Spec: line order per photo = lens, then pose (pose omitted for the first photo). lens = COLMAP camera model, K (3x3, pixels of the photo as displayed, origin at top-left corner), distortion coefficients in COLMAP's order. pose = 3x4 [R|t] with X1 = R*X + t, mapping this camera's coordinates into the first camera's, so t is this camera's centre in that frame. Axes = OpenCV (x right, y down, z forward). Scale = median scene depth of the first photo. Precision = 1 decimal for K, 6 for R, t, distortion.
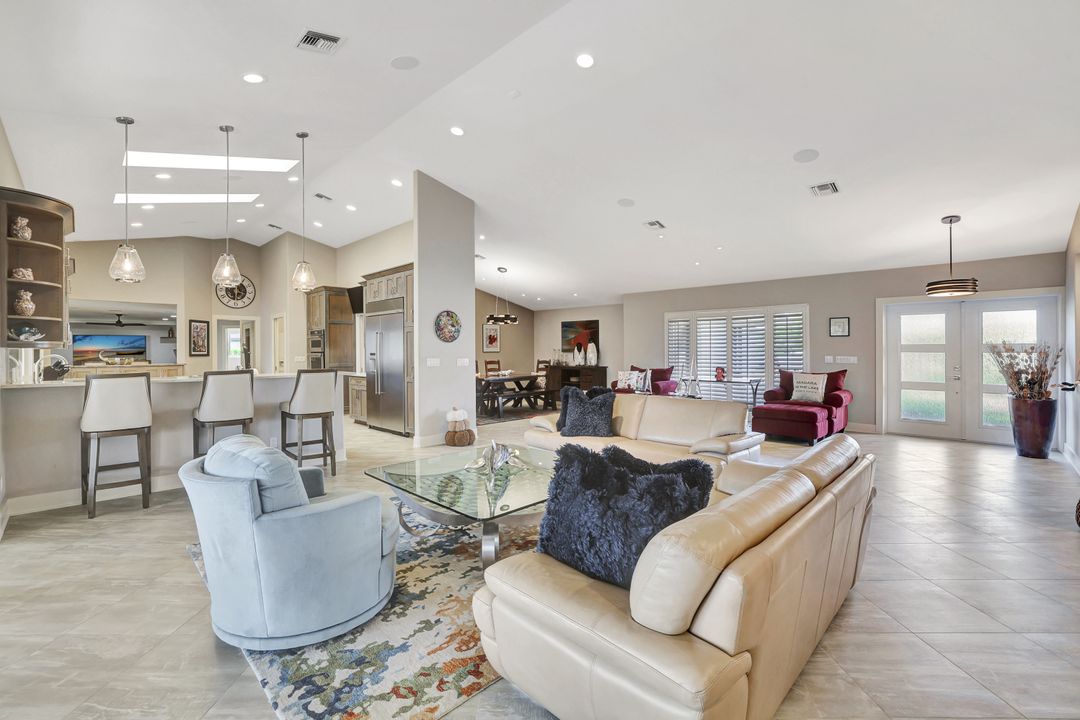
lens RADIAL K [[474.6, 0, 537.6], [0, 474.6, 353.2], [0, 0, 1]] dist [-0.022163, 0.003910]
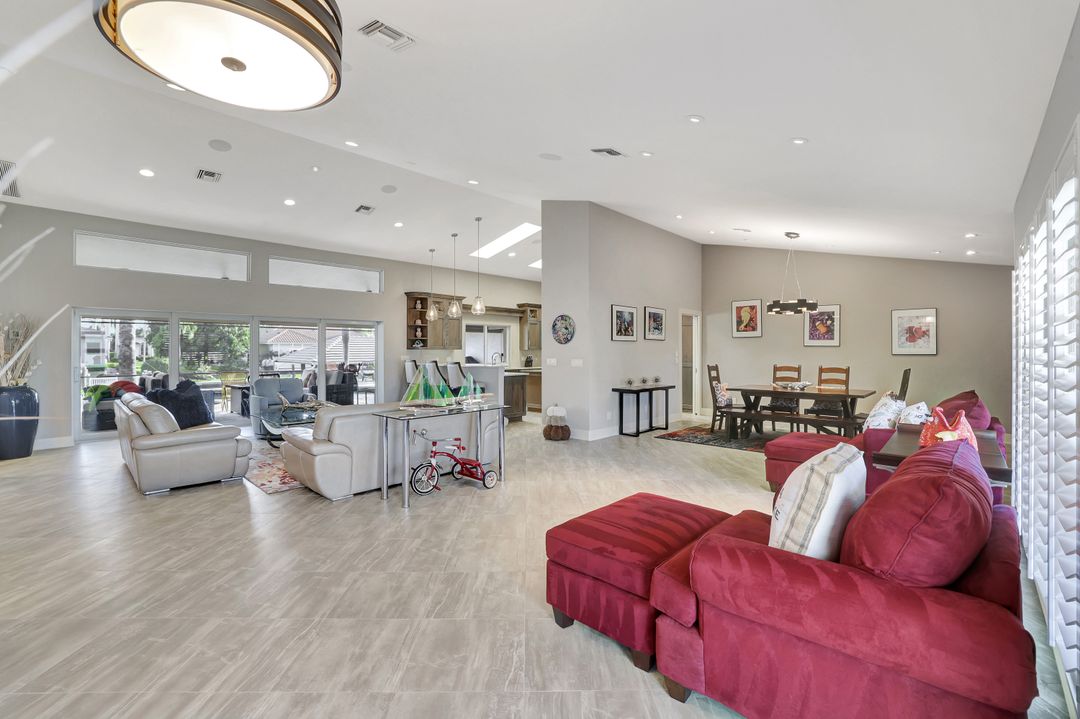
lens RADIAL K [[474.6, 0, 540.9], [0, 474.6, 354.5], [0, 0, 1]] dist [-0.022163, 0.003910]
pose [[0.020887, 0.010968, -0.999722, 0.602849], [-0.007026, 0.999917, 0.010823, -0.006961], [0.999757, 0.006798, 0.020962, 0.613133]]
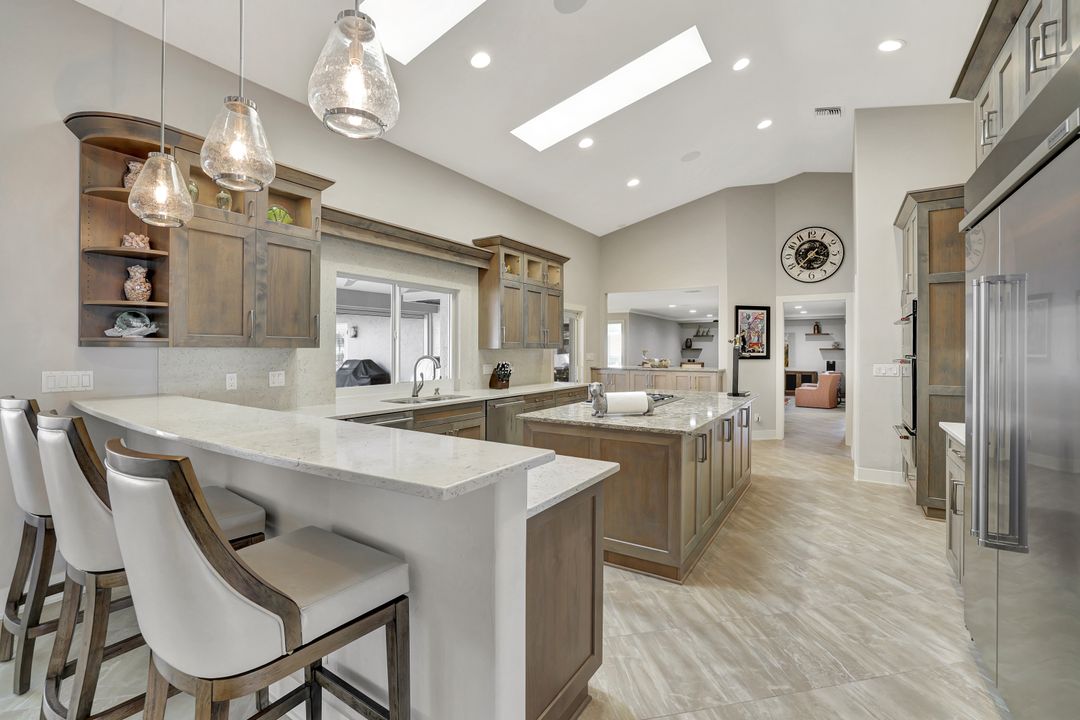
lens RADIAL K [[474.6, 0, 538.3], [0, 474.6, 354.1], [0, 0, 1]] dist [-0.022163, 0.003910]
pose [[0.198560, 0.013723, -0.979993, -0.106929], [-0.010275, 0.999876, 0.011919, -0.005557], [0.980035, 0.007703, 0.198676, 0.544076]]
